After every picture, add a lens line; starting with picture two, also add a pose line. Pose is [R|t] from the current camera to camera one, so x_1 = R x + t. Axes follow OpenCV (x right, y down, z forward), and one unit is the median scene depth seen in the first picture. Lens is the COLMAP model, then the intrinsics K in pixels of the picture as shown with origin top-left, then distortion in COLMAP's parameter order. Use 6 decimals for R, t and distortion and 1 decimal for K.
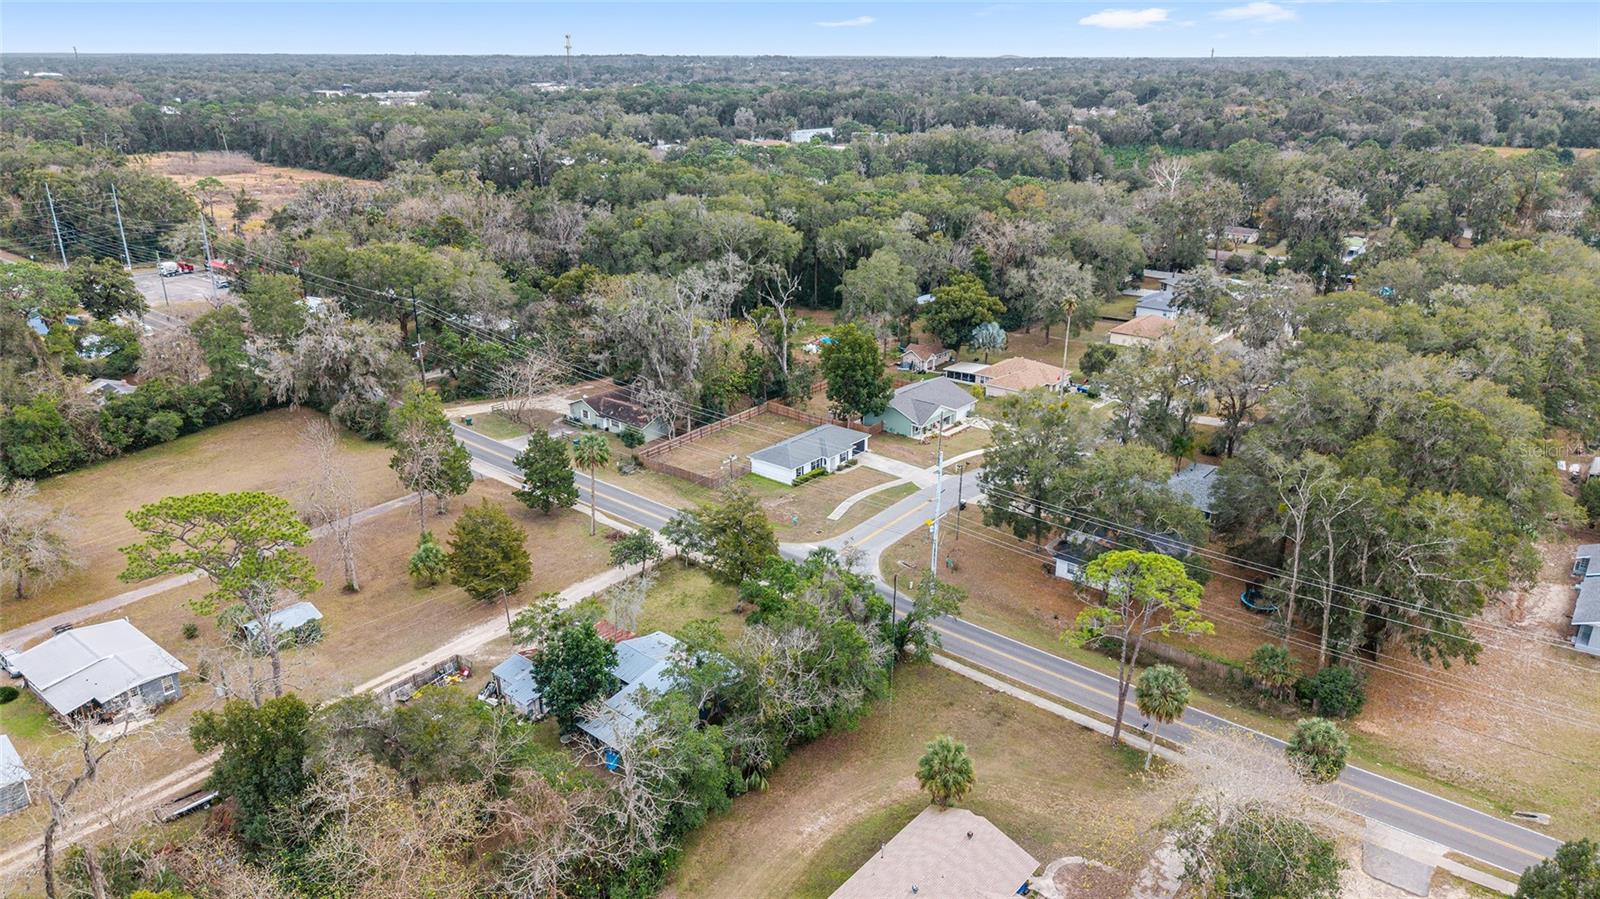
lens RADIAL K [[1084.8, 0, 800.0], [0, 1084.8, 449.5], [0, 0, 1]] dist [0.004127, -0.005122]
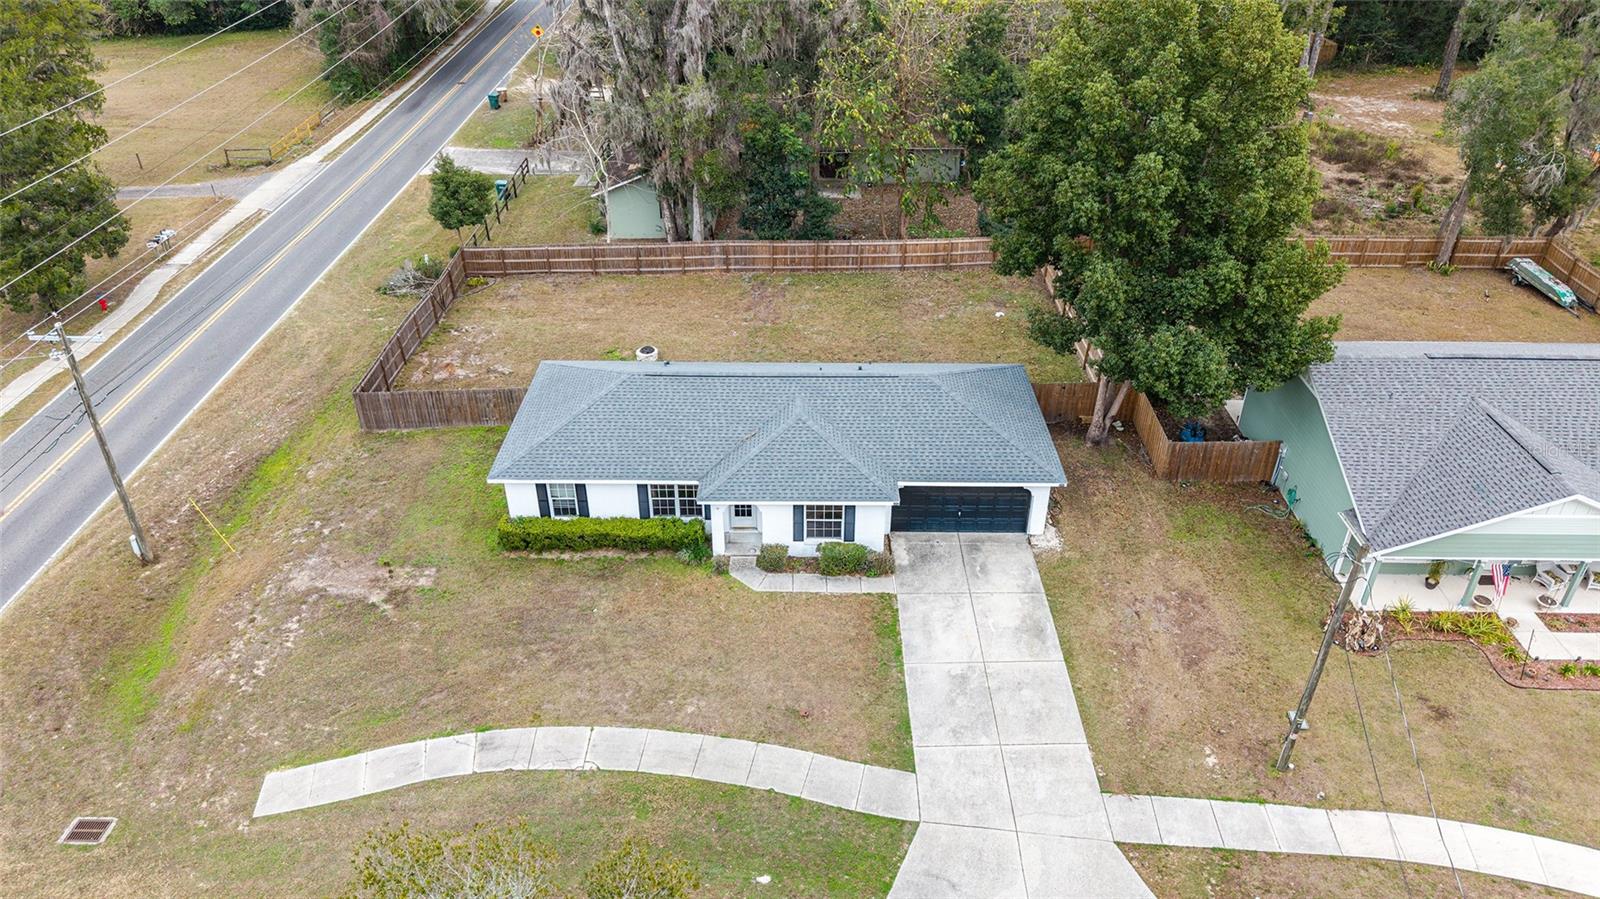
lens RADIAL K [[1084.8, 0, 800.0], [0, 1084.8, 449.5], [0, 0, 1]] dist [0.004127, -0.005122]
pose [[0.628022, 0.403916, -0.665162, 0.168488], [-0.268469, 0.914729, 0.301985, -0.068249], [0.730419, -0.011078, 0.682909, 0.793616]]
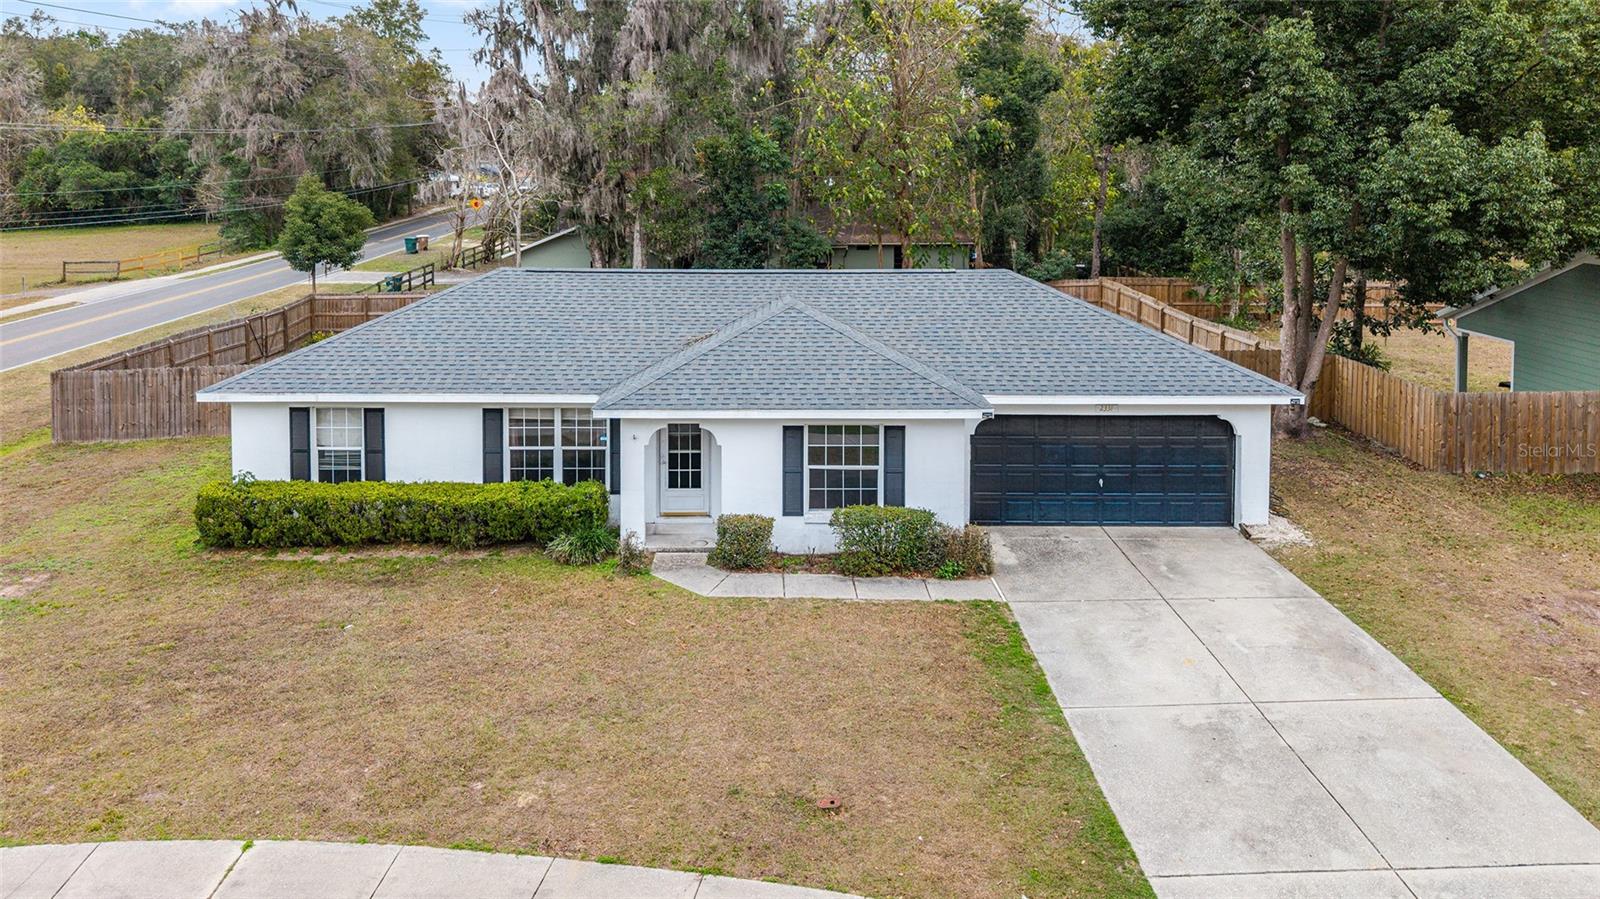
lens RADIAL K [[1144.9, 0, 765.0], [0, 1144.9, 185.2], [0, 0, 1]] dist [-0.005166, -0.005457]
pose [[0.630677, 0.009101, -0.775992, 0.119111], [-0.264224, 0.942707, -0.203689, 0.005150], [0.729679, 0.333498, 0.596949, 0.858545]]
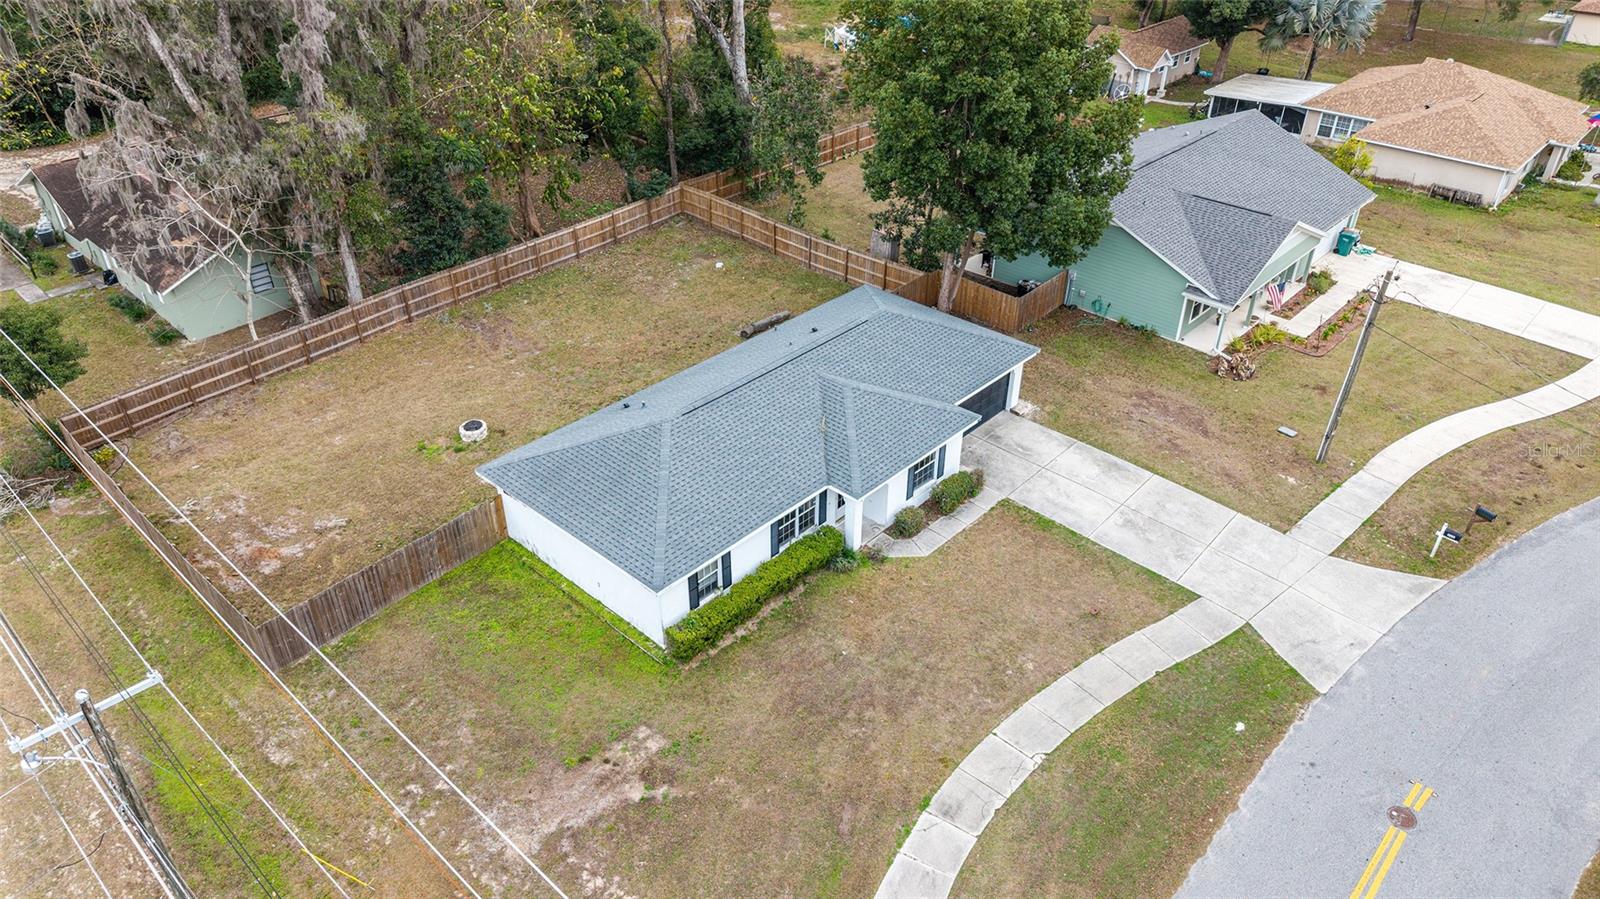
lens RADIAL K [[1067.7, 0, 804.3], [0, 1067.7, 466.6], [0, 0, 1]] dist [0.003597, 0.000755]
pose [[0.998408, 0.033393, -0.045468, 0.023603], [-0.021360, 0.969746, 0.243178, -0.043985], [0.052213, -0.241820, 0.968915, 0.736385]]
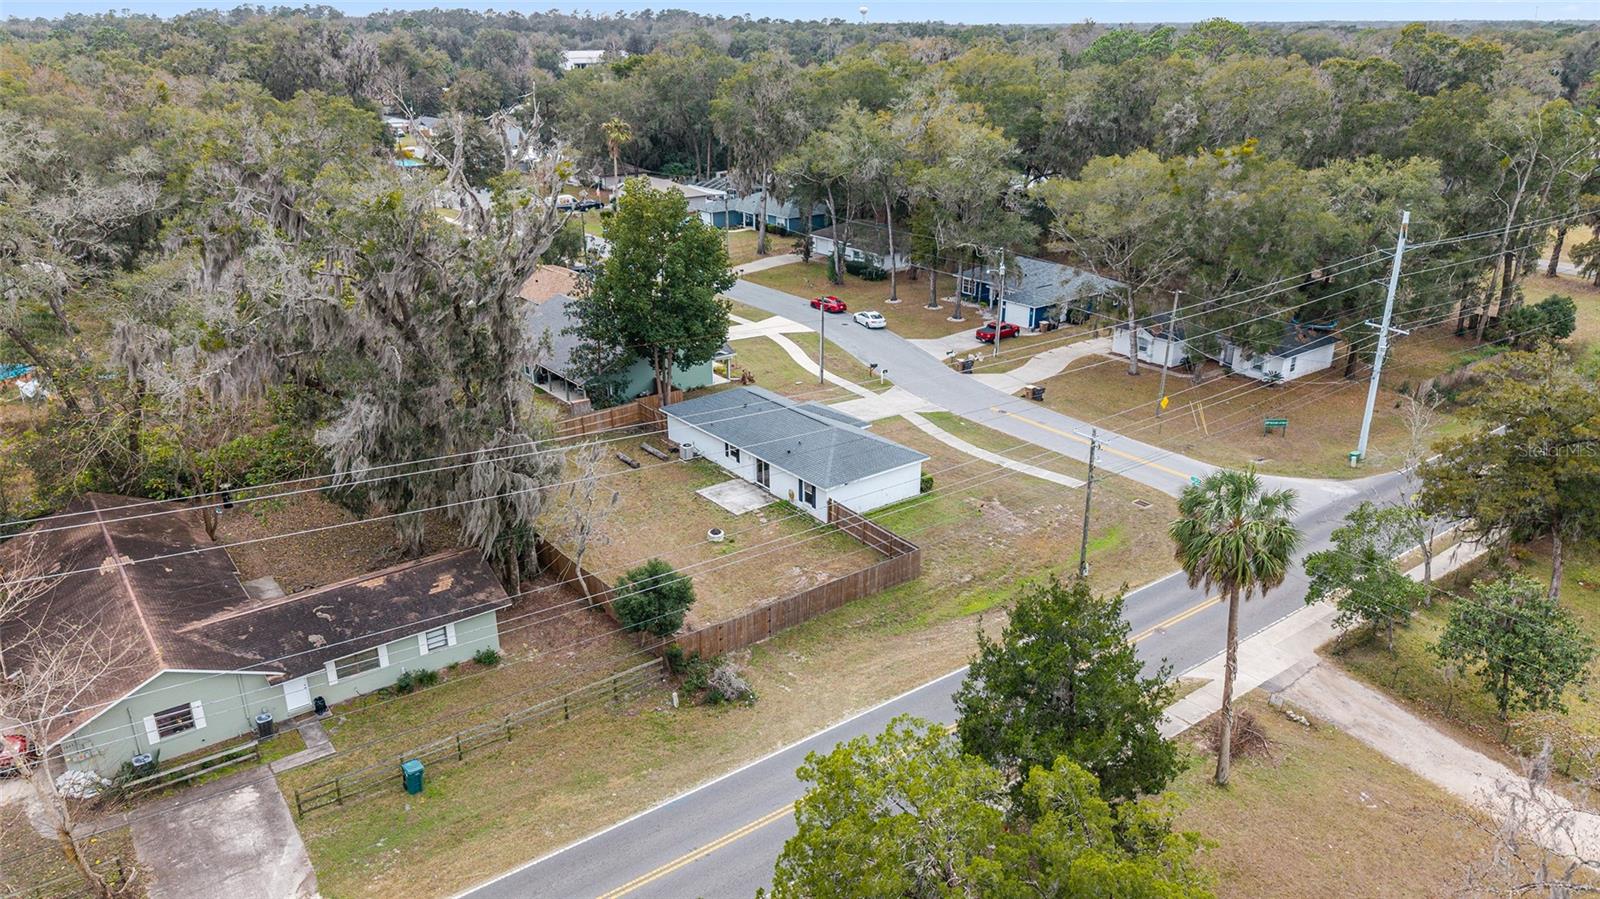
lens RADIAL K [[1084.8, 0, 800.0], [0, 1084.8, 449.5], [0, 0, 1]] dist [0.004127, -0.005122]
pose [[0.225965, -0.353446, 0.907753, -0.380339], [0.339144, 0.902101, 0.266823, -0.109387], [-0.913193, 0.247567, 0.323713, 0.806761]]
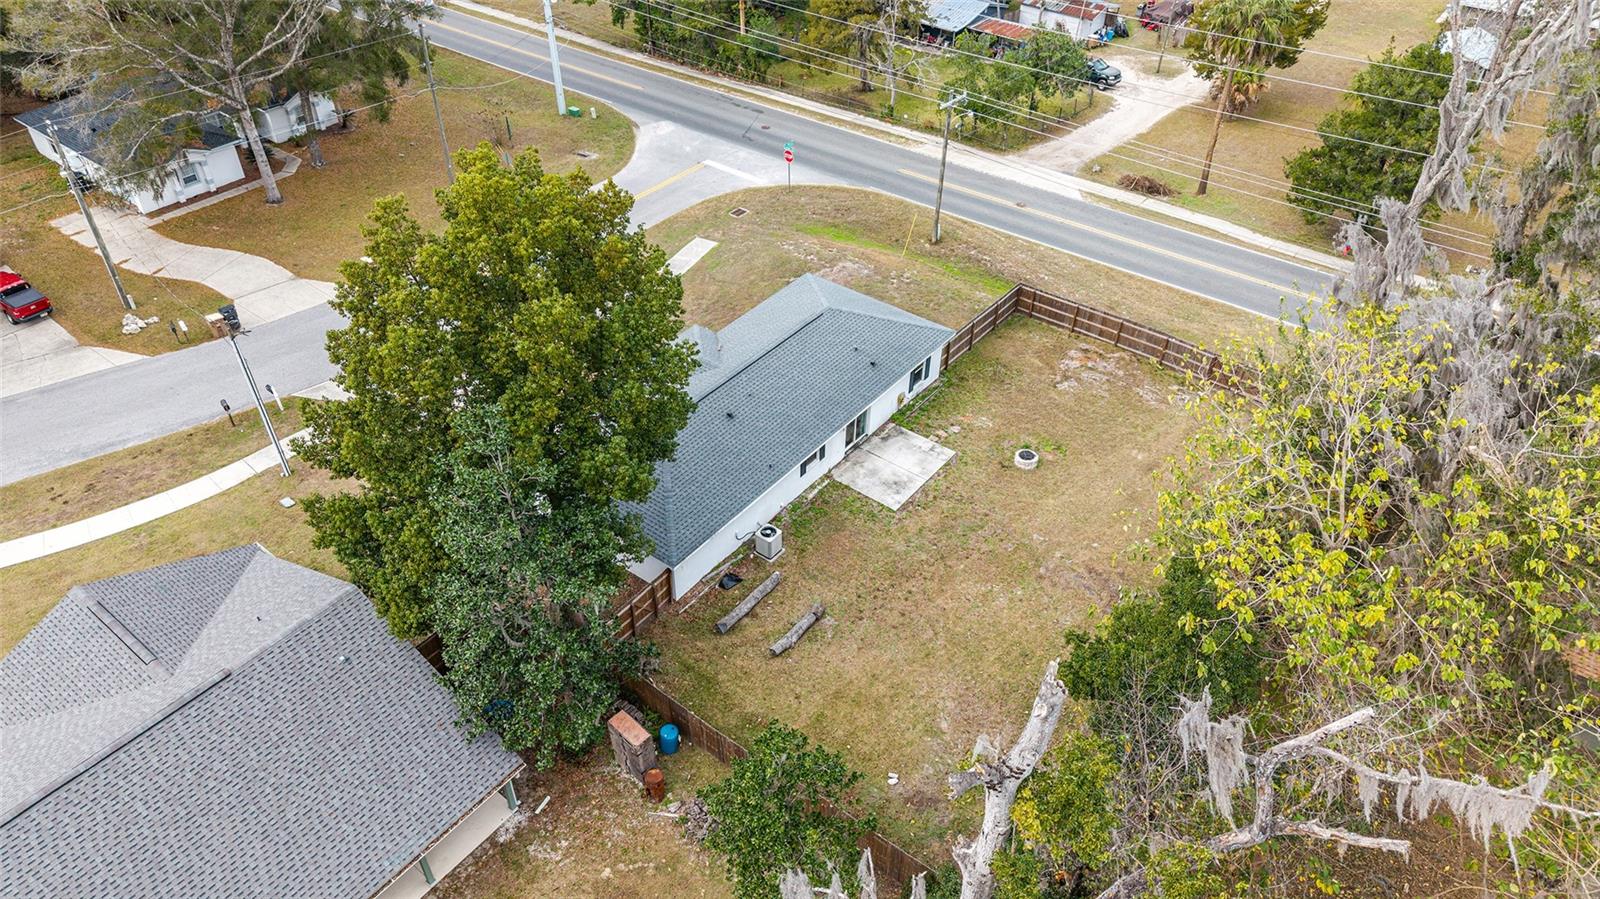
lens RADIAL K [[1084.8, 0, 800.0], [0, 1084.8, 449.5], [0, 0, 1]] dist [0.004127, -0.005122]
pose [[-0.999418, 0.007437, -0.033279, 0.006471], [-0.024927, 0.506612, 0.861814, -0.228261], [0.023269, 0.862142, -0.506132, 1.095617]]
